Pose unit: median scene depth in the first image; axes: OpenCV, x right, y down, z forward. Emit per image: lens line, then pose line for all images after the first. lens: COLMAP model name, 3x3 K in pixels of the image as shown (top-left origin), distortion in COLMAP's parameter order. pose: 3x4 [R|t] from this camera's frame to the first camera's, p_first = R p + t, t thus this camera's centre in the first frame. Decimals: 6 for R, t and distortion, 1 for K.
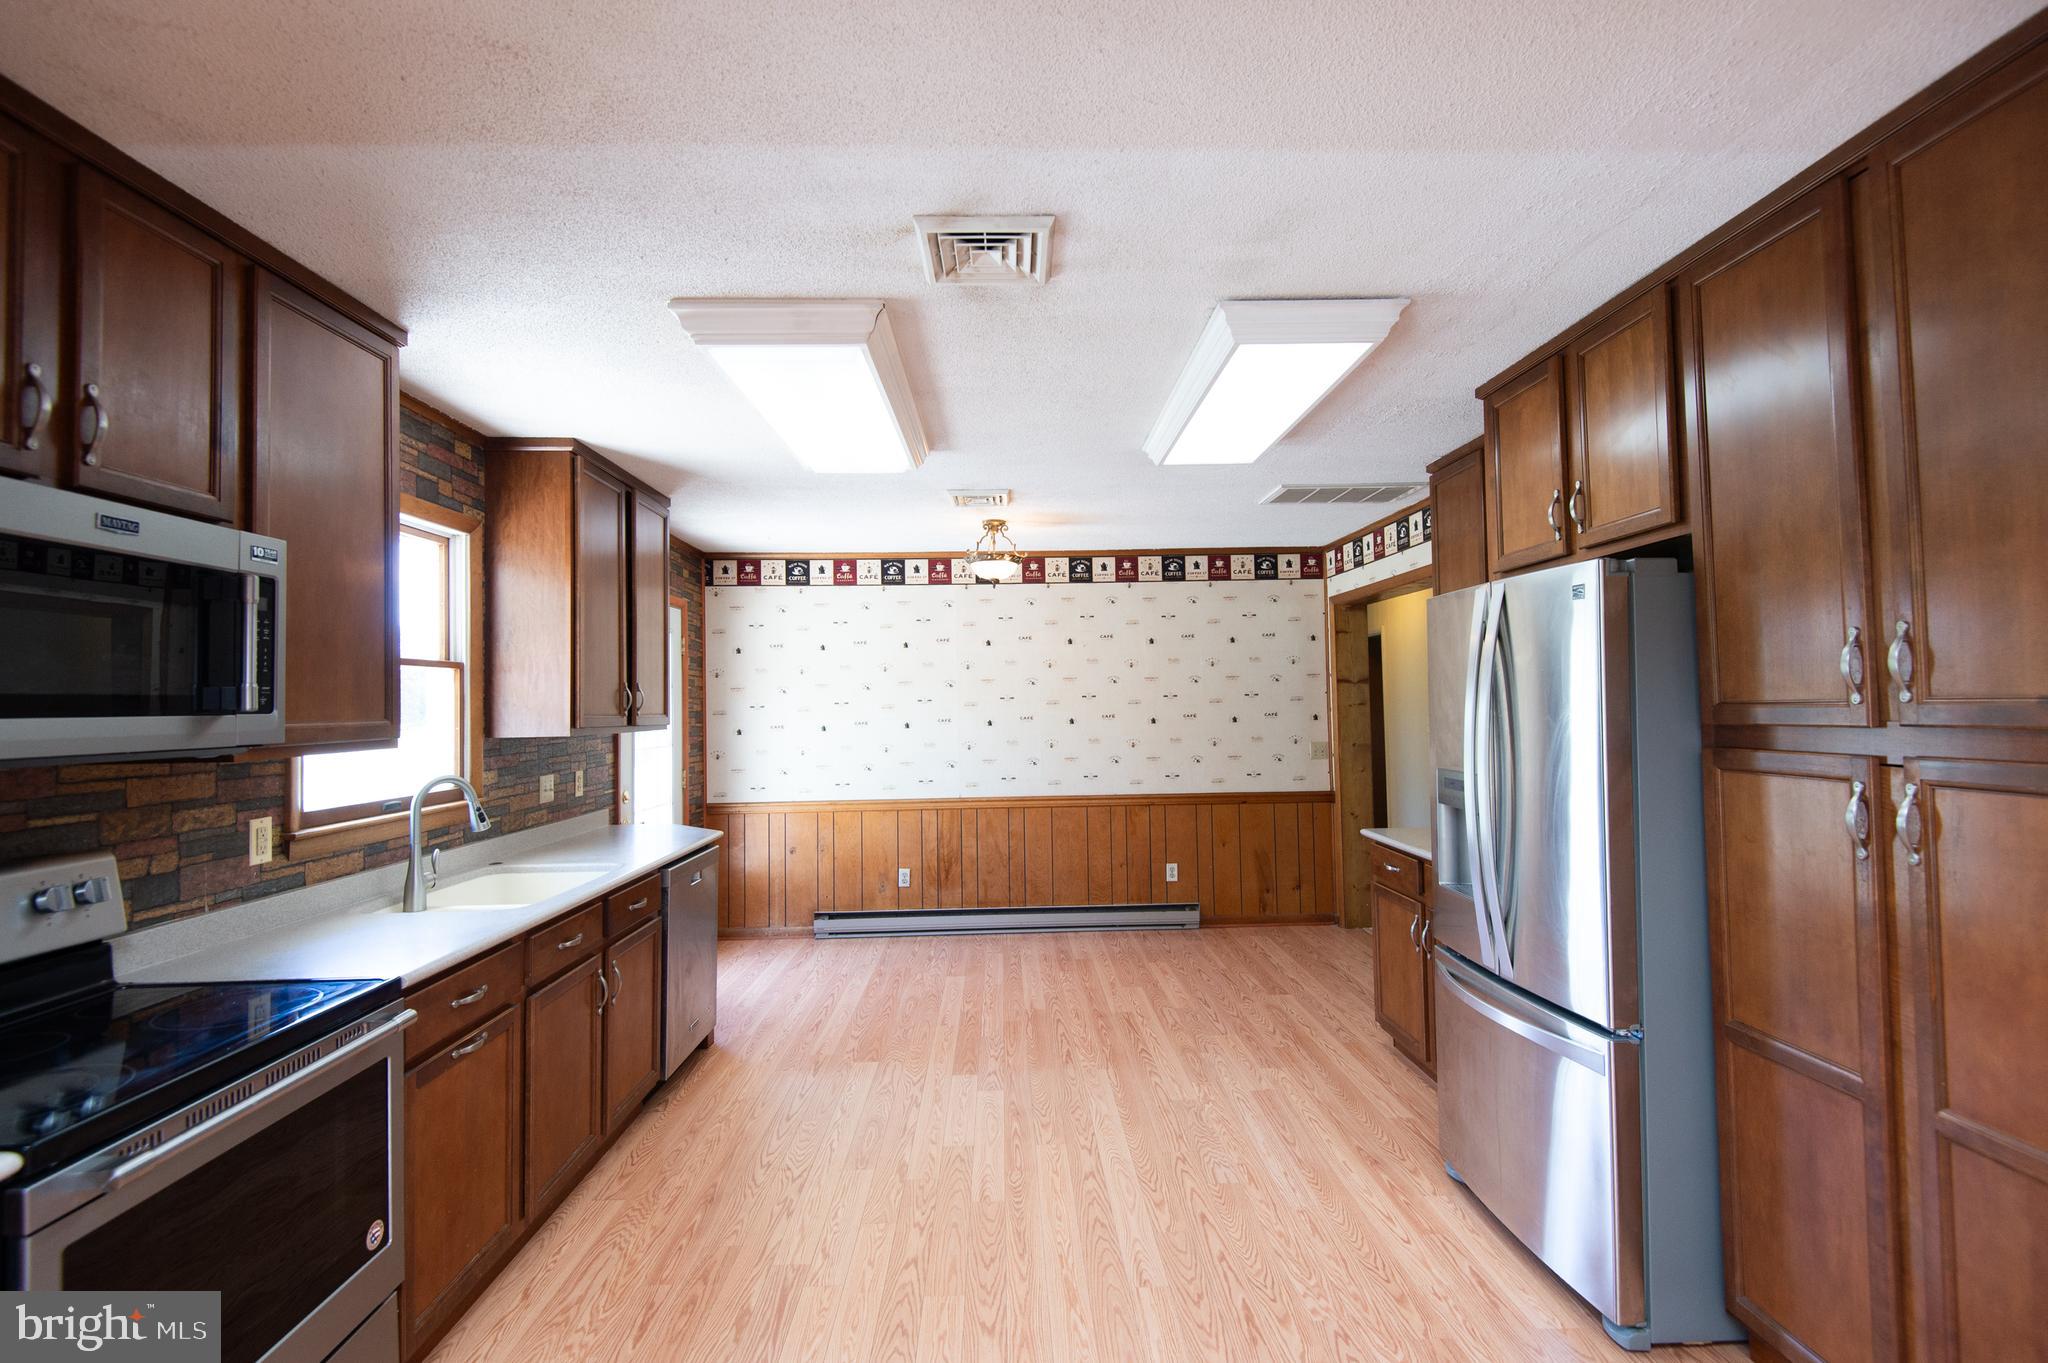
lens RADIAL K [[940.0, 0, 1039.3], [0, 940.0, 678.7], [0, 0, 1]] dist [0.033784, -0.021225]
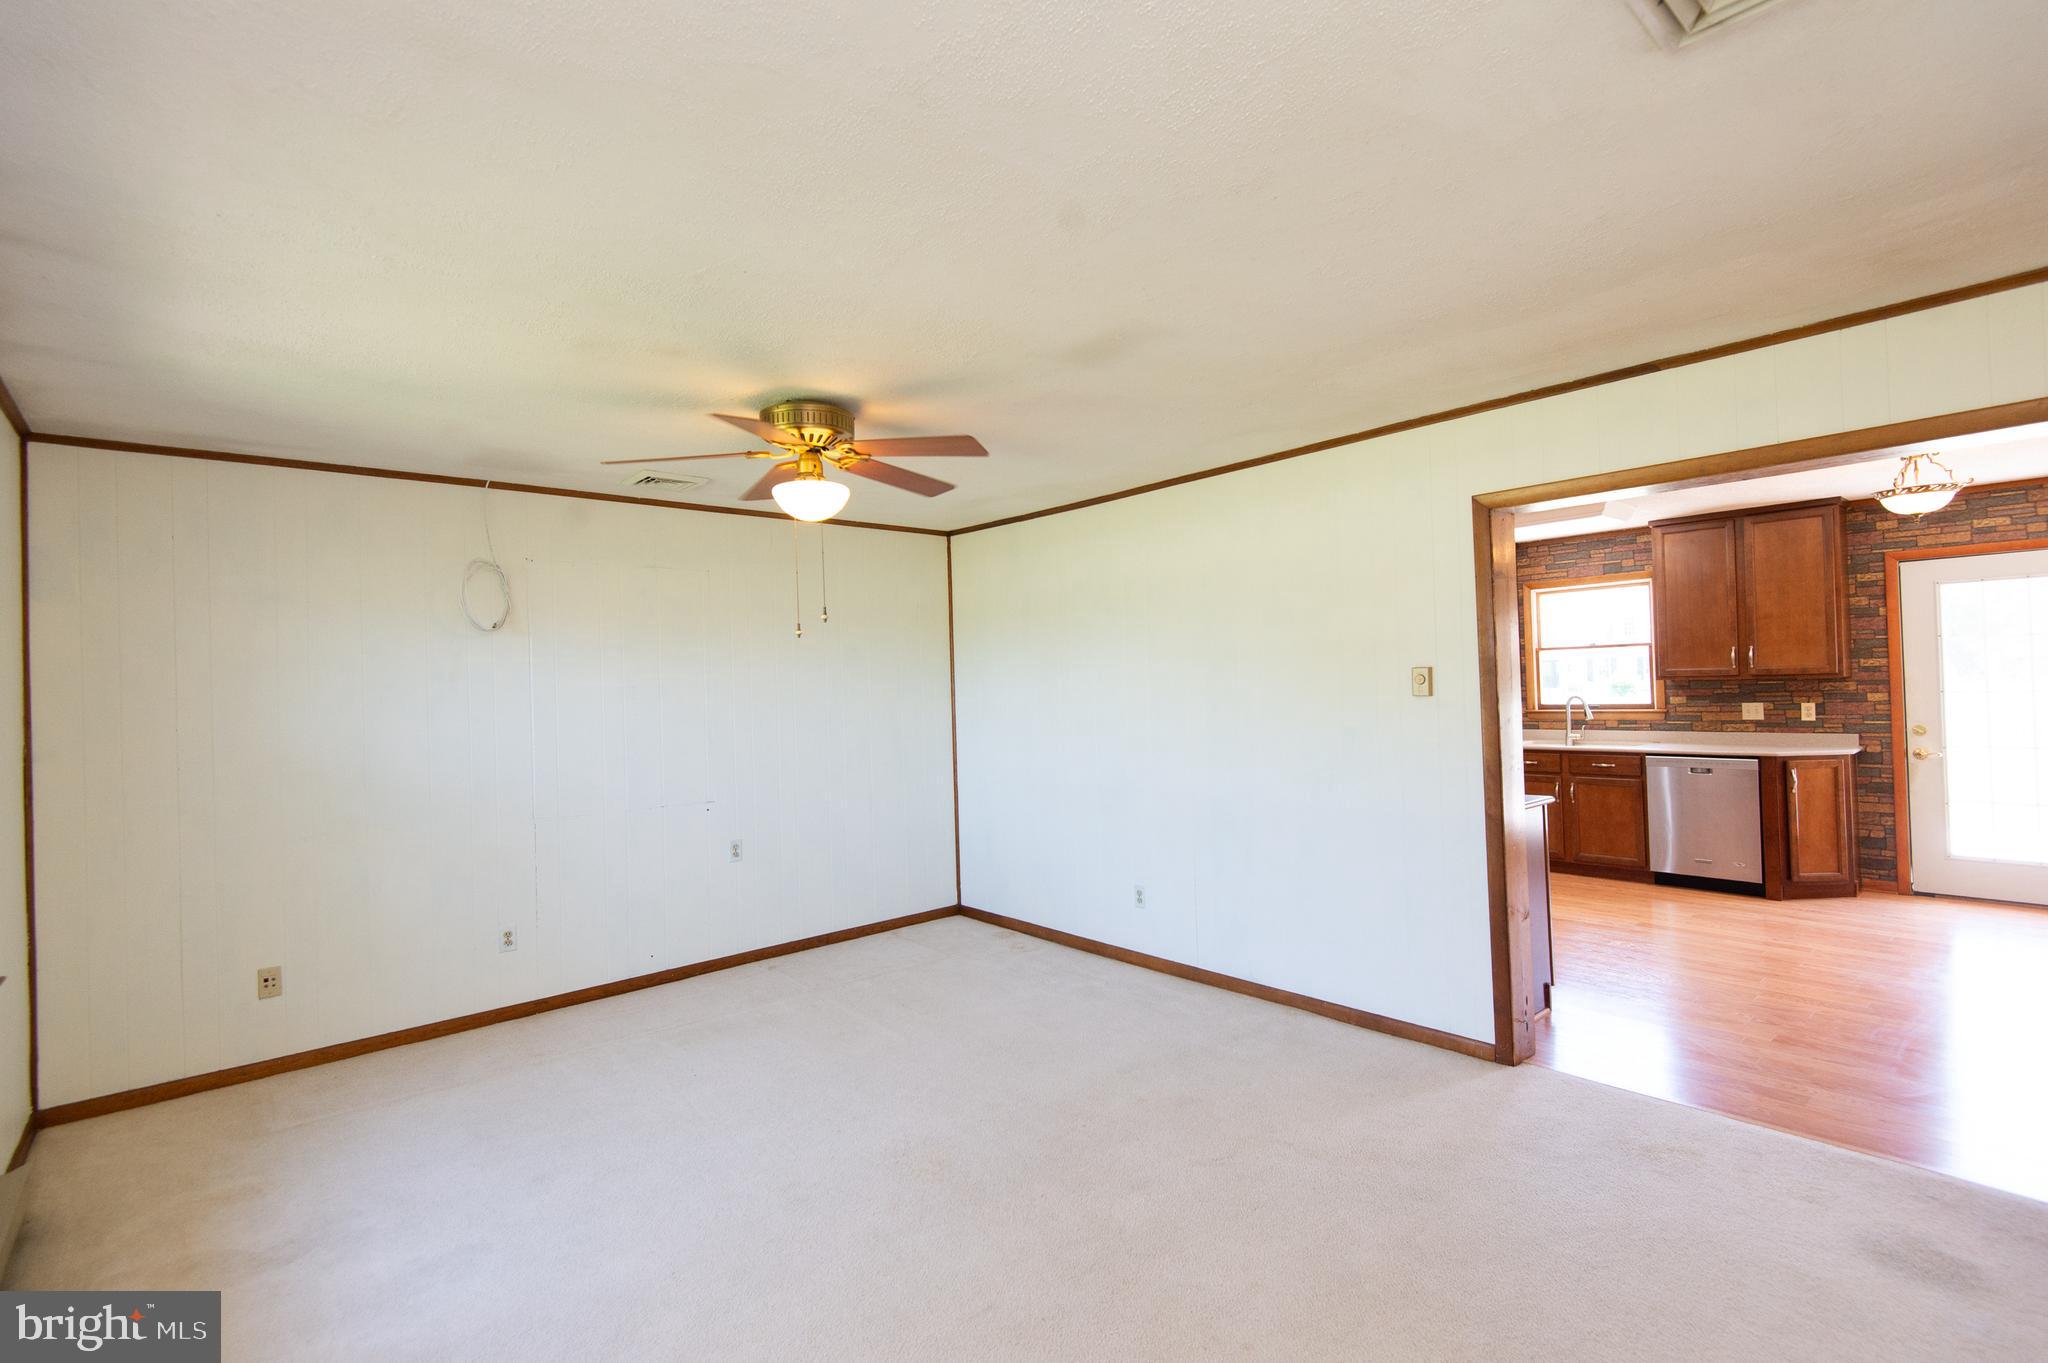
lens RADIAL K [[940.0, 0, 1051.6], [0, 940.0, 677.0], [0, 0, 1]] dist [0.033784, -0.021225]
pose [[-0.765383, 0.030161, -0.642868, 1.614684], [0.058814, 0.997999, -0.023199, 0.026949], [0.640883, -0.055566, -0.765625, 1.649678]]
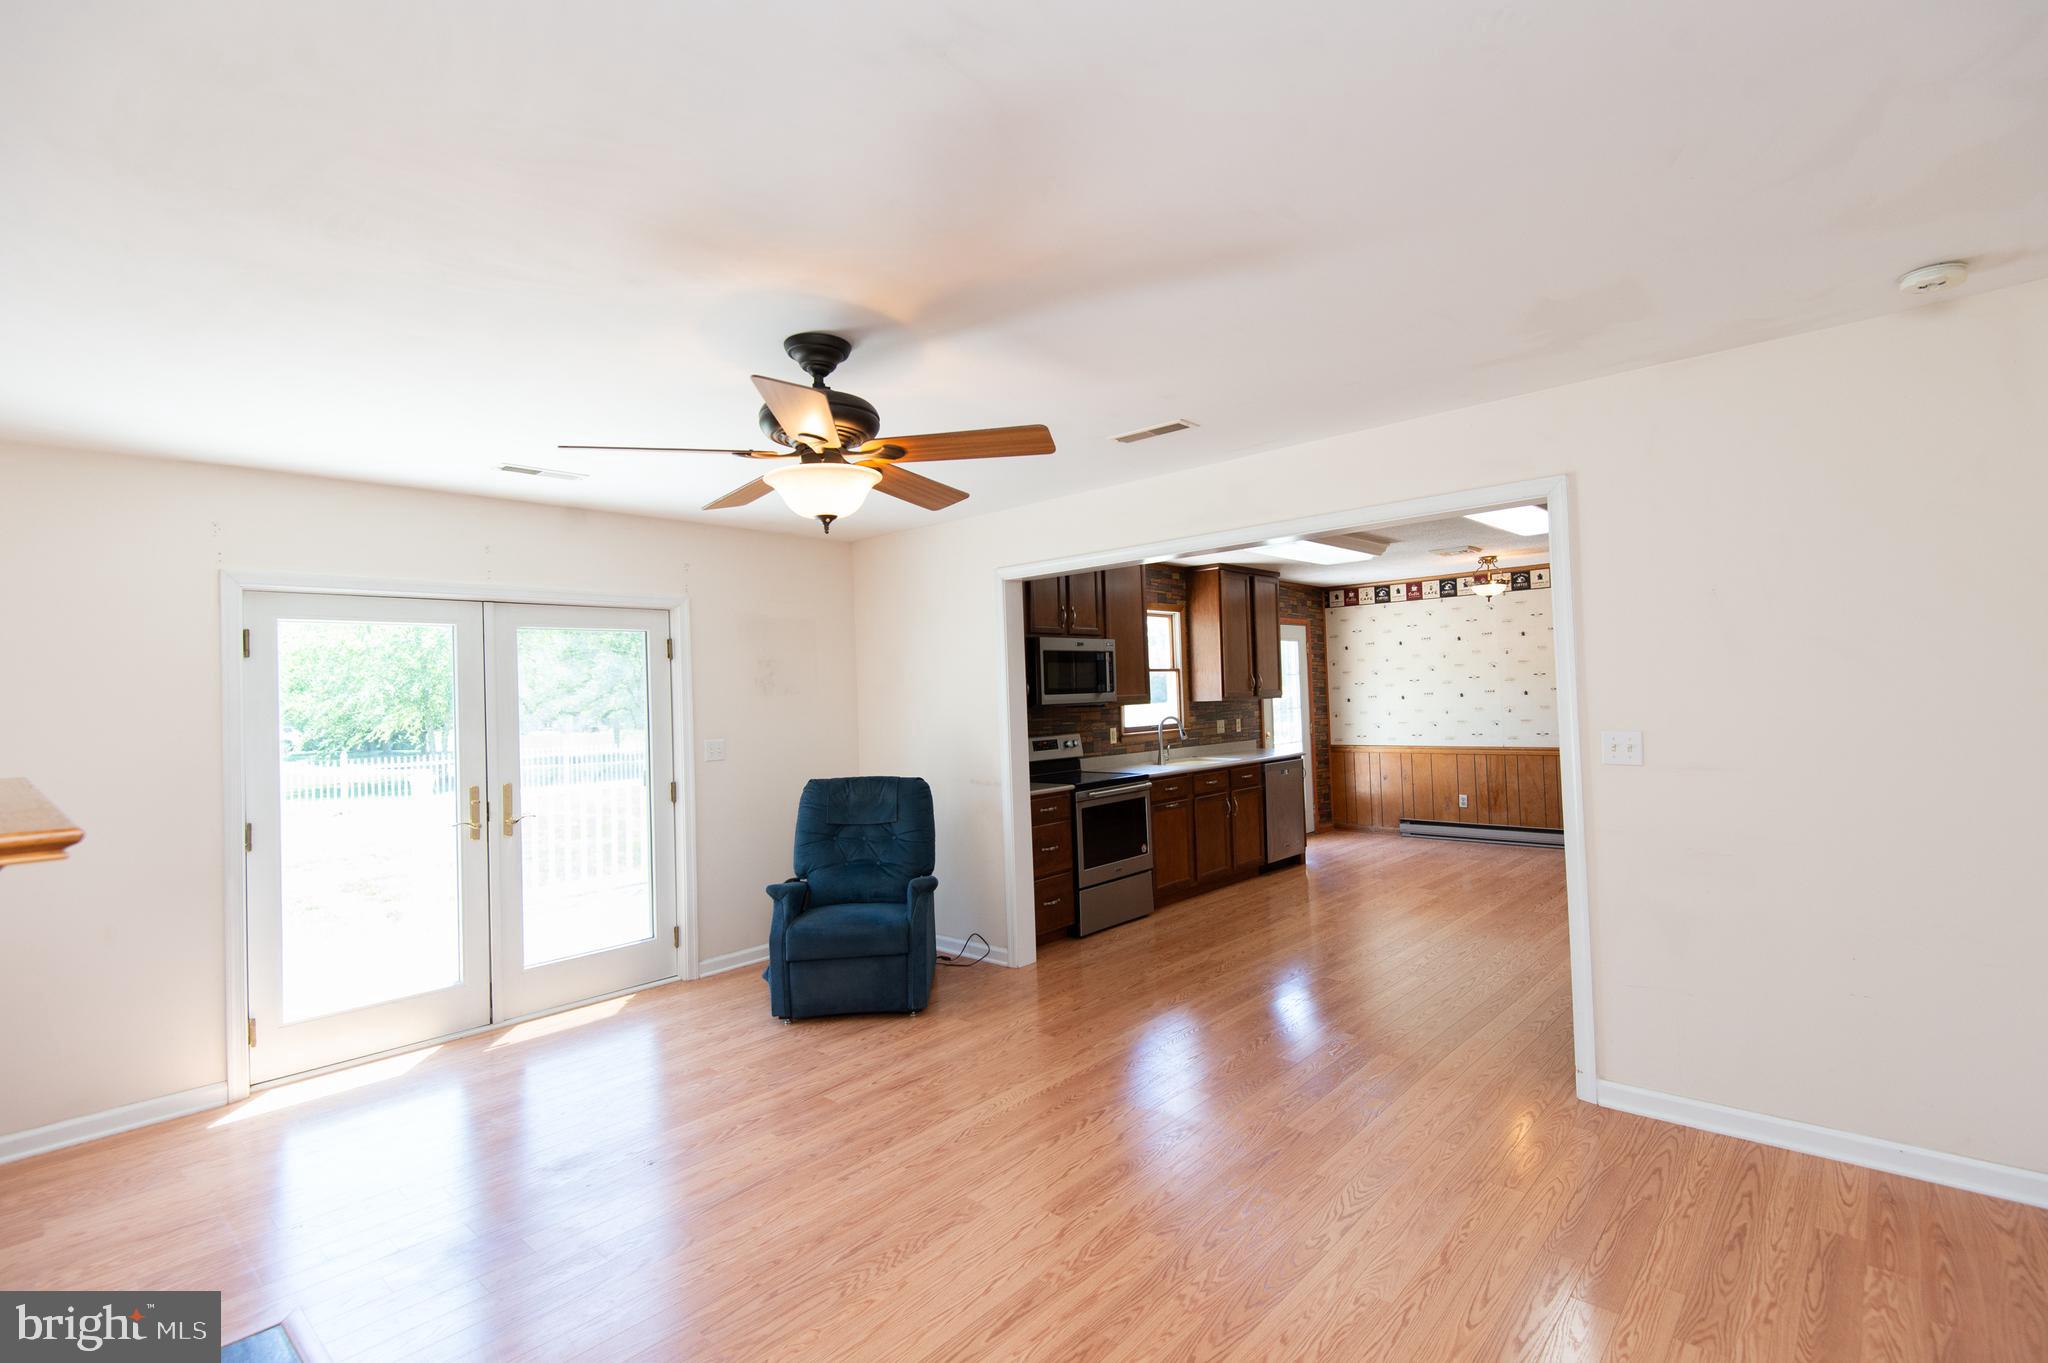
lens RADIAL K [[940.0, 0, 1020.0], [0, 940.0, 683.1], [0, 0, 1]] dist [0.033784, -0.021225]
pose [[0.702818, -0.019537, -0.711101, 0.706411], [0.042815, 0.998972, 0.014869, -0.031176], [0.710080, -0.040896, 0.702932, -0.834910]]
